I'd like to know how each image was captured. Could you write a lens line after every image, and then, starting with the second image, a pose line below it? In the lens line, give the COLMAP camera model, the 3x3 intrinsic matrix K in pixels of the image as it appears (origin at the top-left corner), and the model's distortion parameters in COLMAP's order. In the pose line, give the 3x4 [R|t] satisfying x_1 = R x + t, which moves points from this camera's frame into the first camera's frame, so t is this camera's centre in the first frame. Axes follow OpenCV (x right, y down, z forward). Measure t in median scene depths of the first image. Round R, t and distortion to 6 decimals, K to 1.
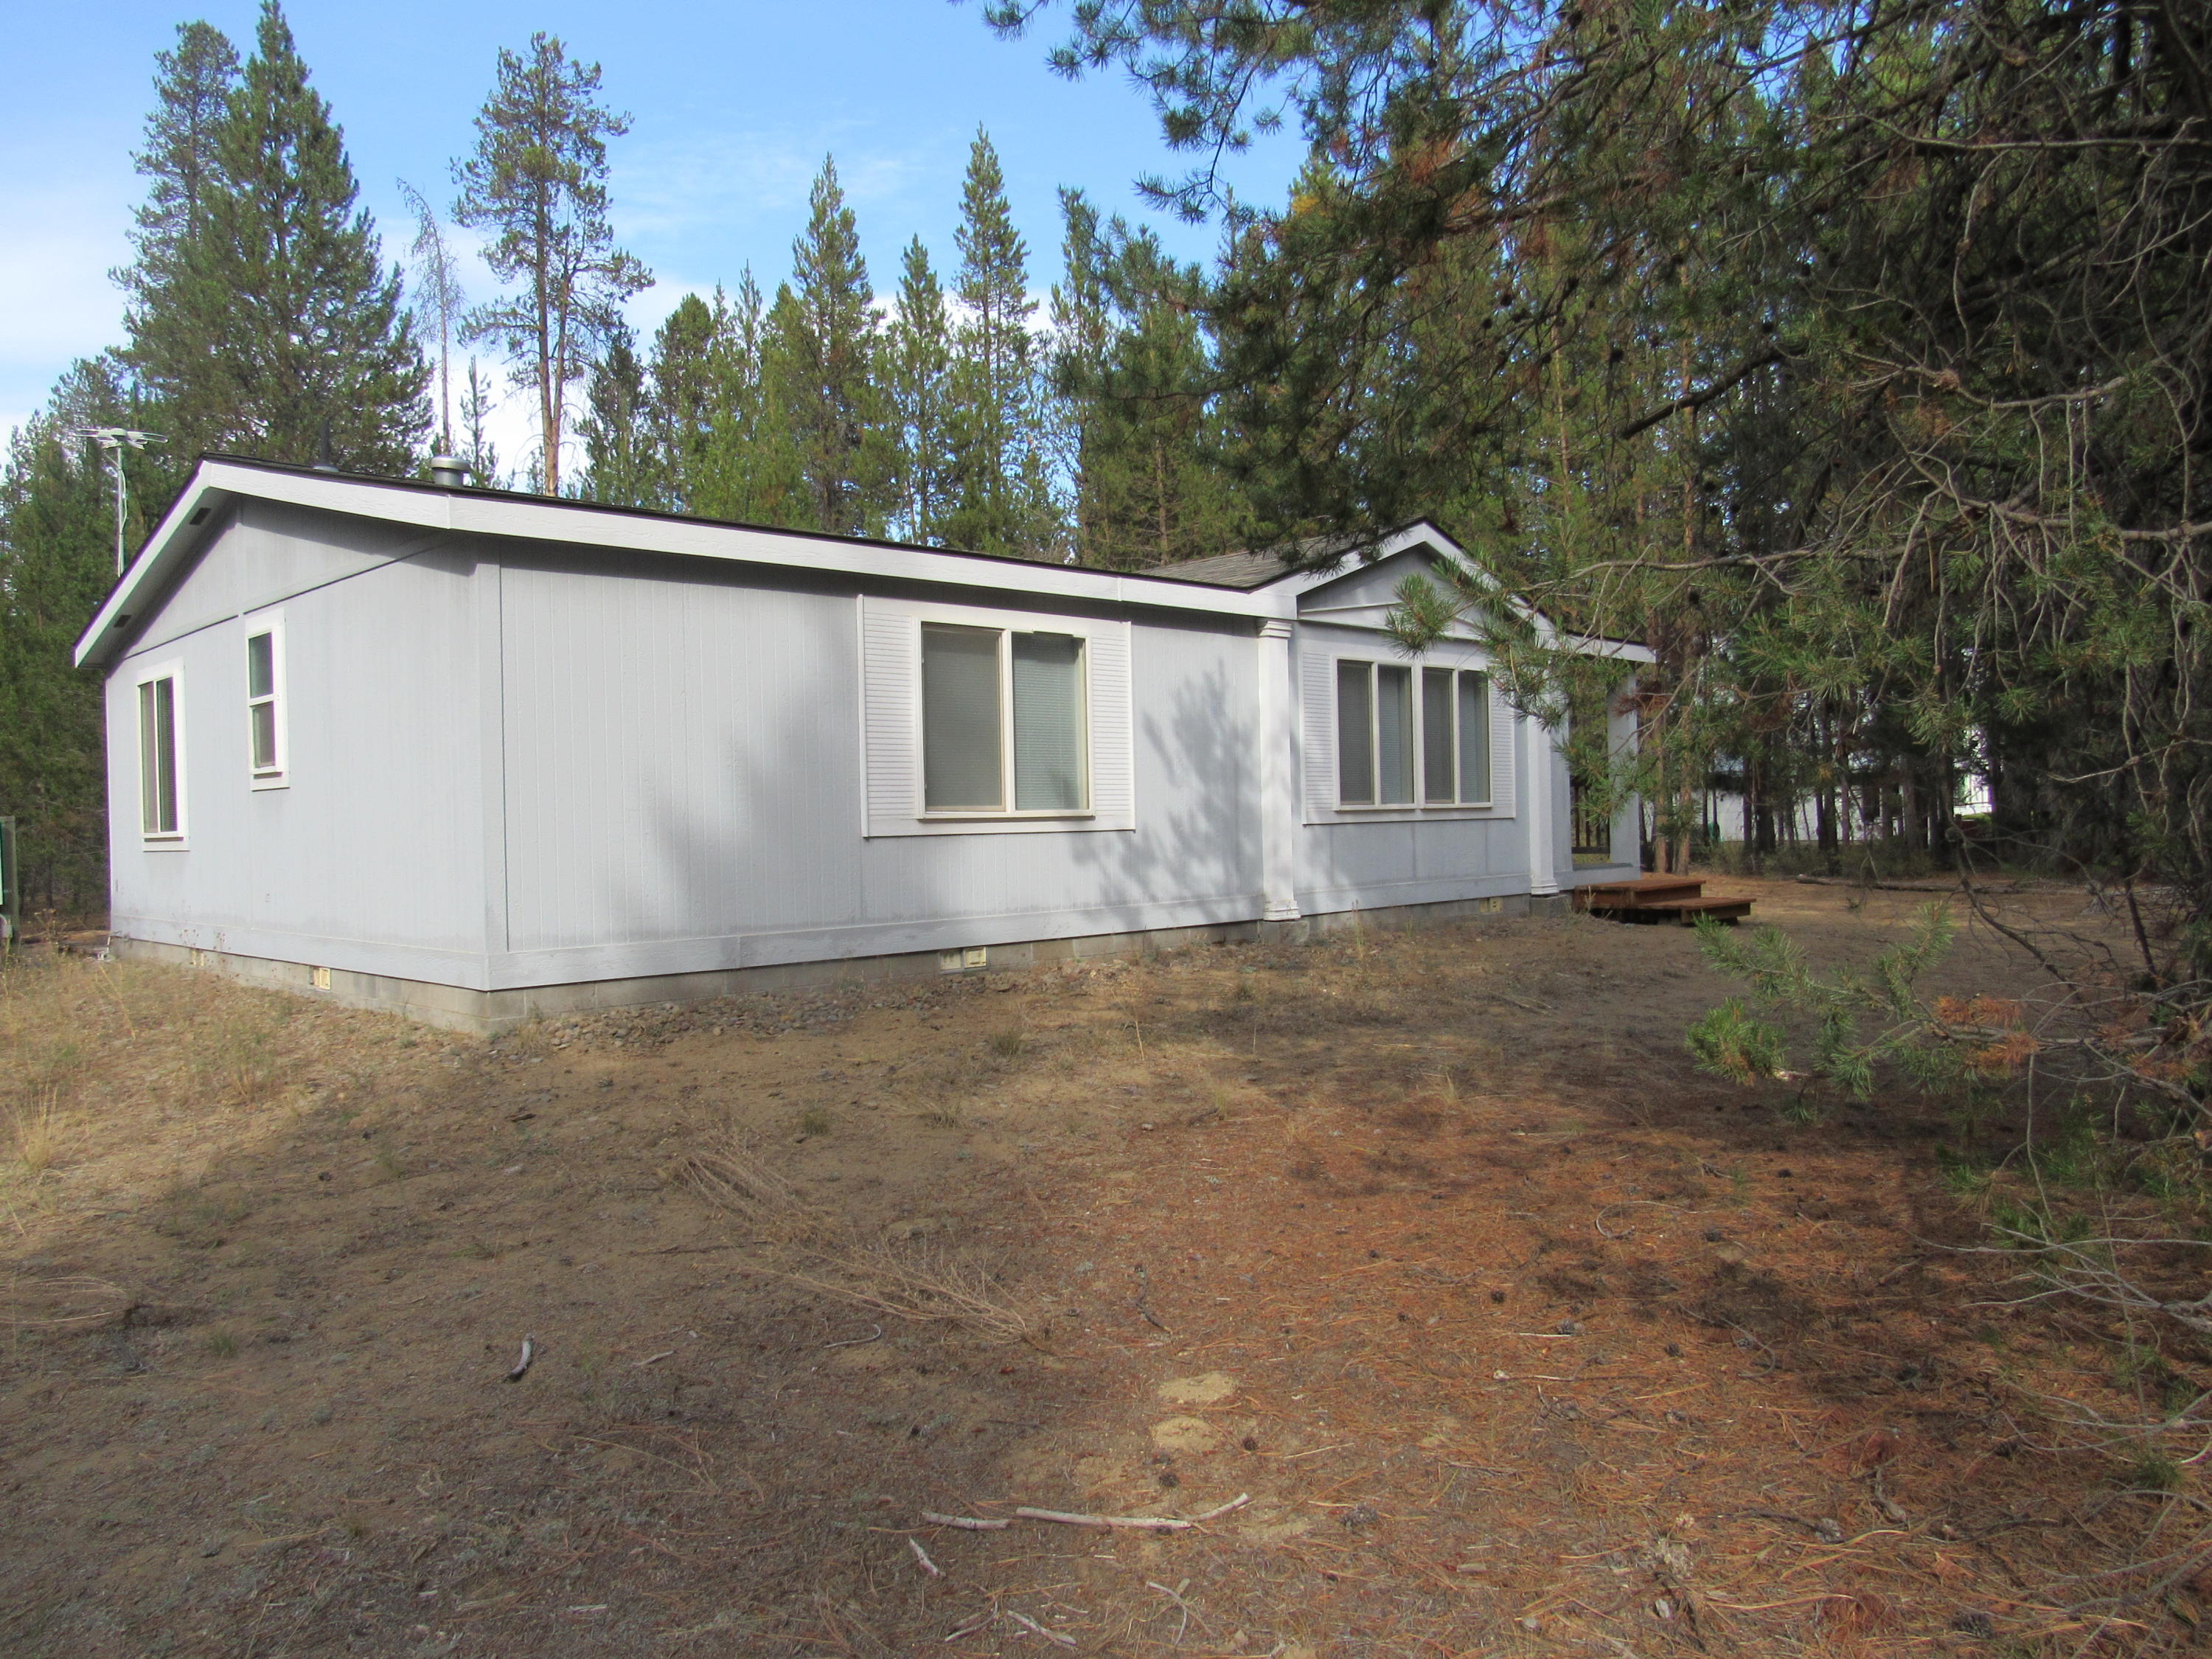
lens RADIAL K [[1594.9, 0, 1105.8], [0, 1594.9, 825.3], [0, 0, 1]] dist [-0.030183, 0.015862]
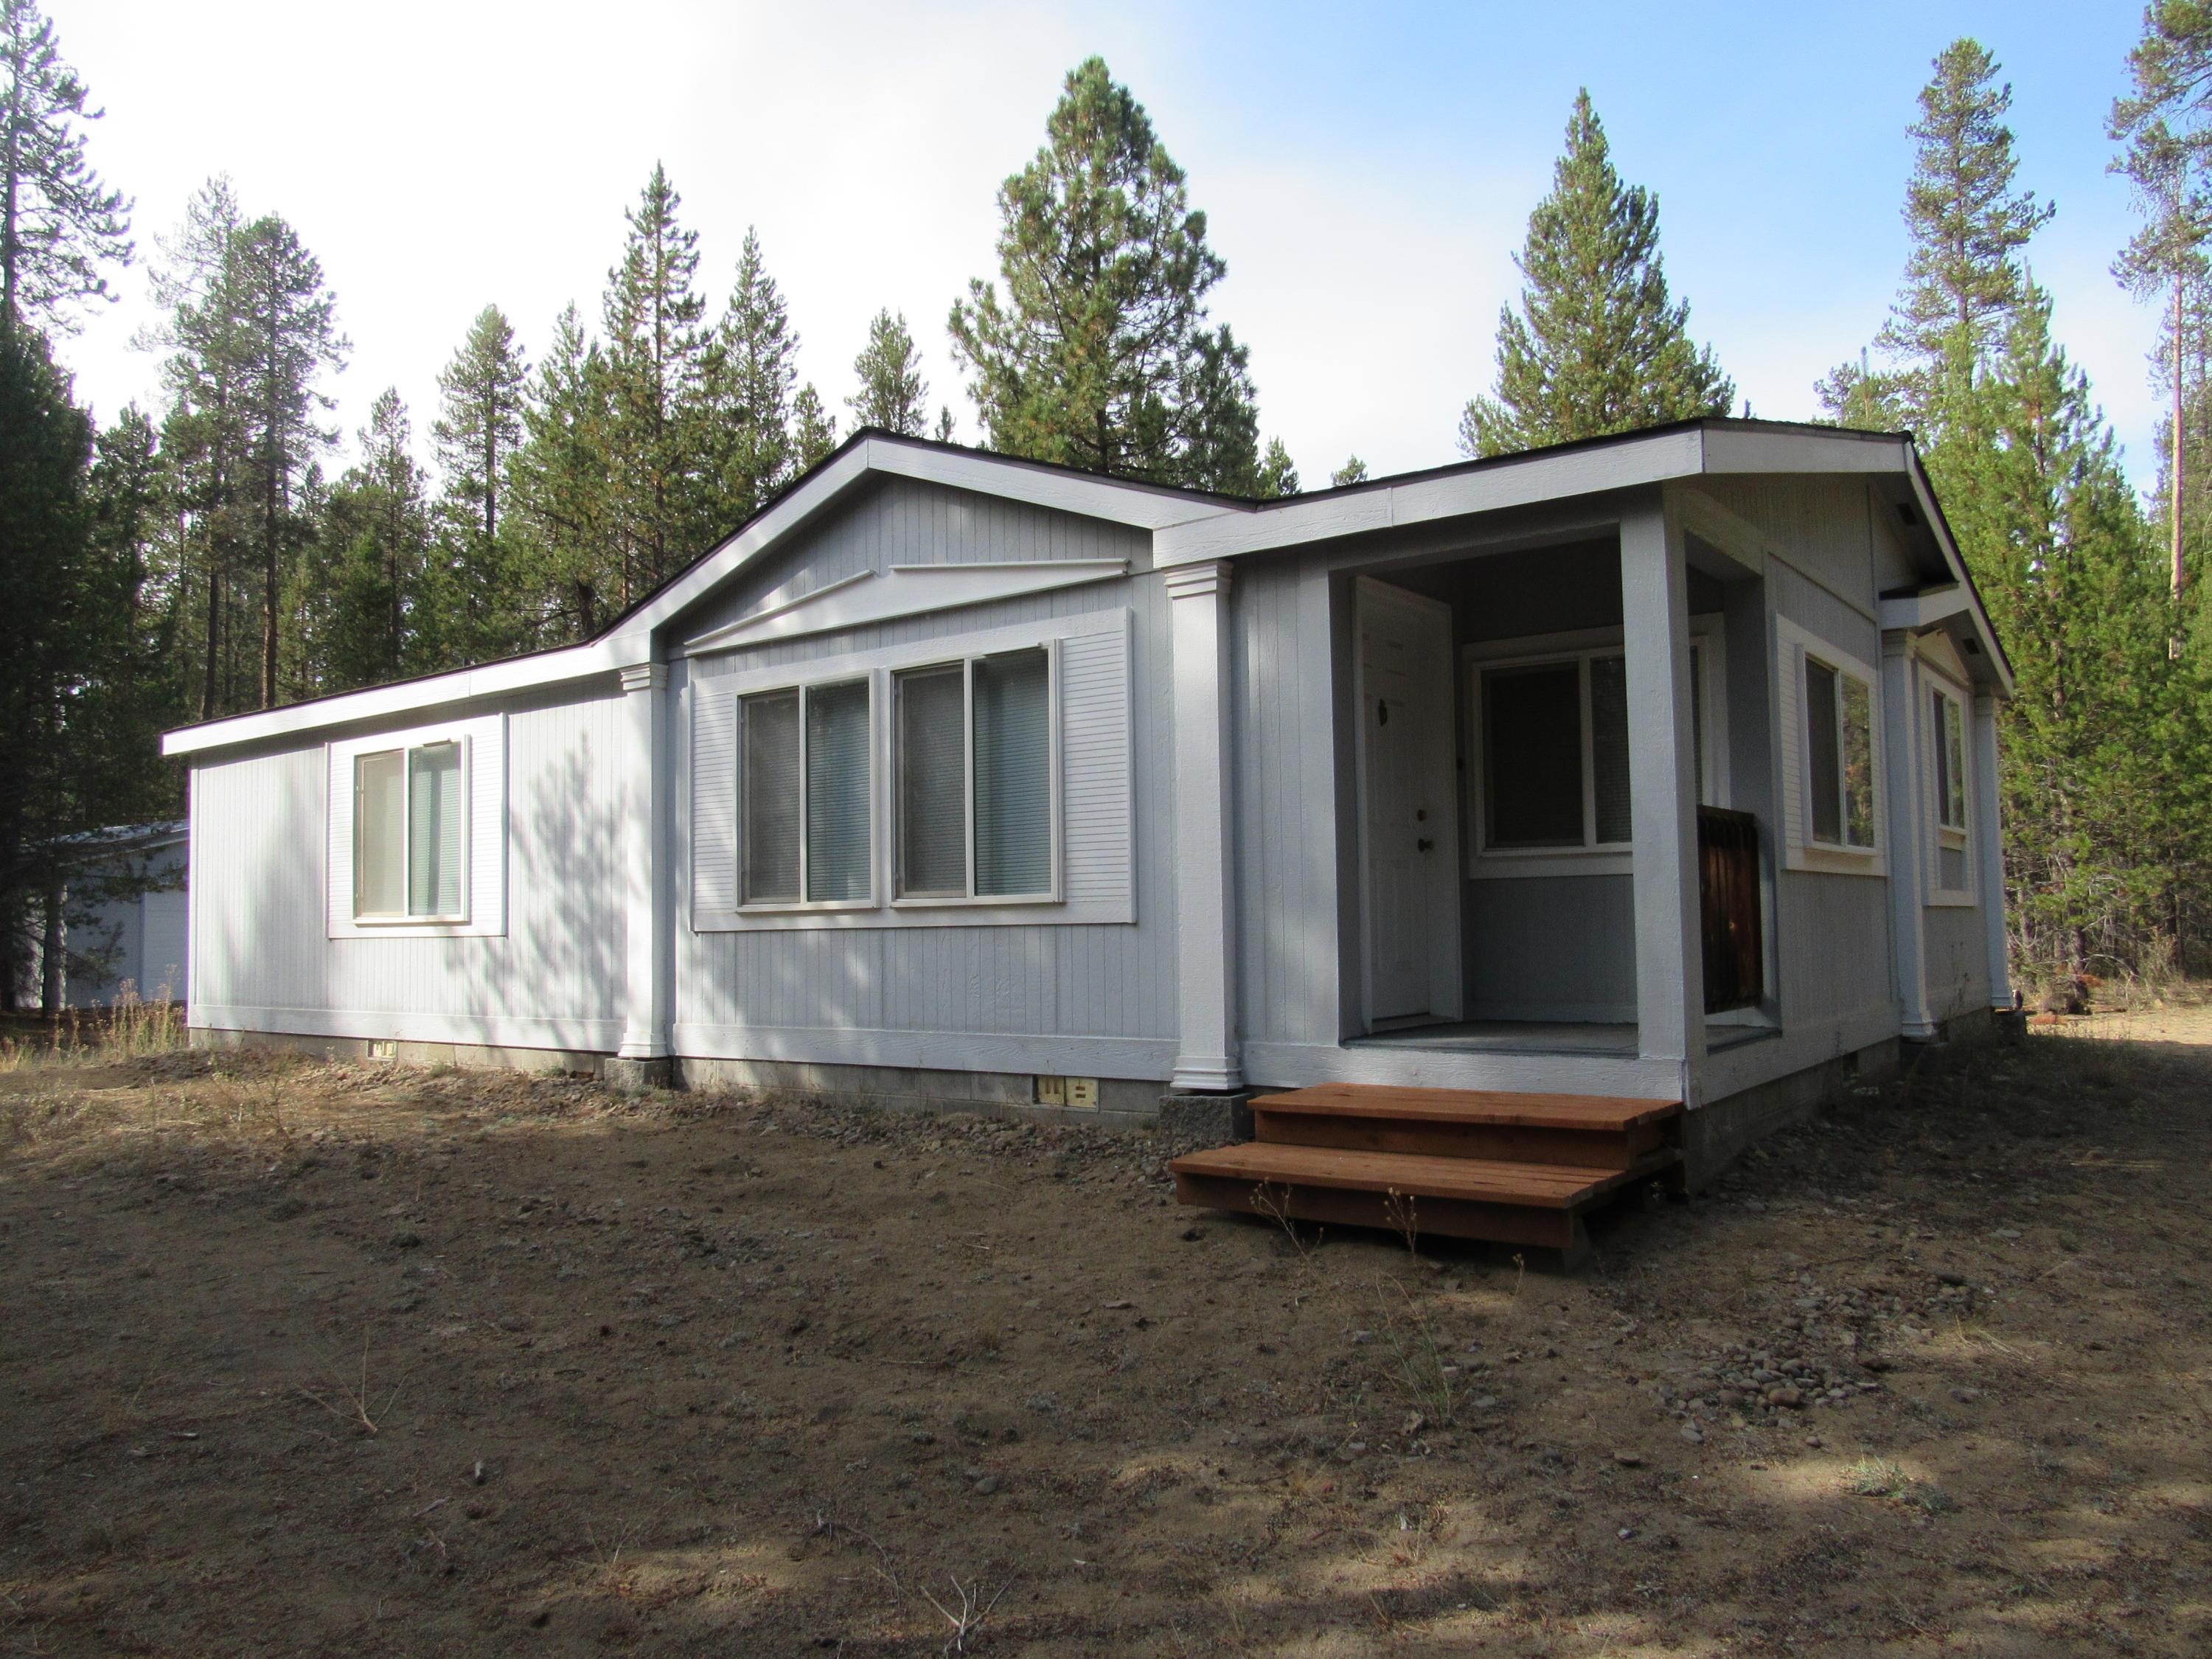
lens RADIAL K [[1594.9, 0, 1106.0], [0, 1594.9, 835.1], [0, 0, 1]] dist [-0.030183, 0.015862]
pose [[0.157615, -0.025113, -0.987181, 0.953832], [0.023134, 0.999496, -0.021733, -0.027347], [0.987230, -0.019412, 0.158116, 1.166685]]
